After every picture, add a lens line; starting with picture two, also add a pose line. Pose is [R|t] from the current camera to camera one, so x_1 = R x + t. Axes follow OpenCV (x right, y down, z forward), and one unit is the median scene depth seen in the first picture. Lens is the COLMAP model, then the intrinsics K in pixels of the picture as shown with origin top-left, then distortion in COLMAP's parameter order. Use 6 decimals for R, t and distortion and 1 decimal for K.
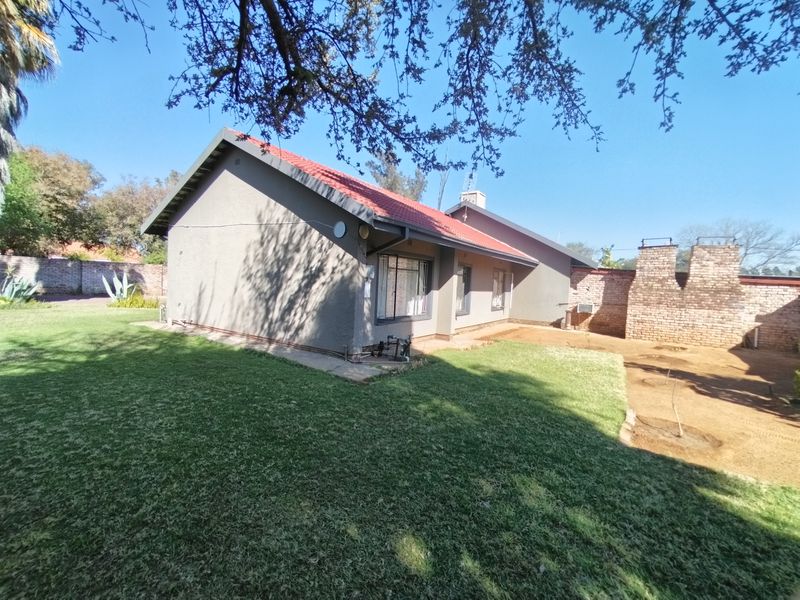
lens RADIAL K [[367.4, 0, 397.8], [0, 367.4, 297.7], [0, 0, 1]] dist [-0.056459, 0.050284]
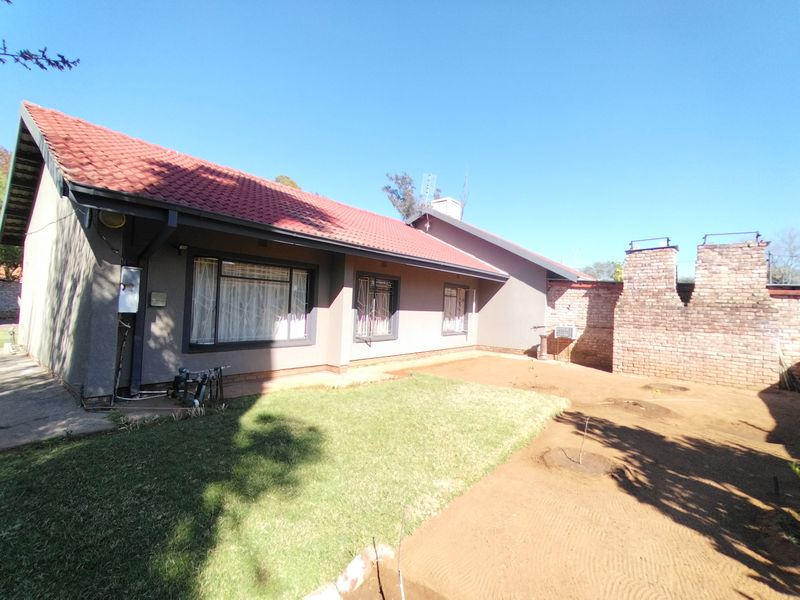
lens RADIAL K [[367.4, 0, 397.8], [0, 367.4, 297.7], [0, 0, 1]] dist [-0.056459, 0.050284]
pose [[0.994512, -0.010340, -0.104113, 0.269691], [0.002843, 0.997407, -0.071908, 0.011141], [0.104586, 0.071217, 0.991963, 0.202070]]
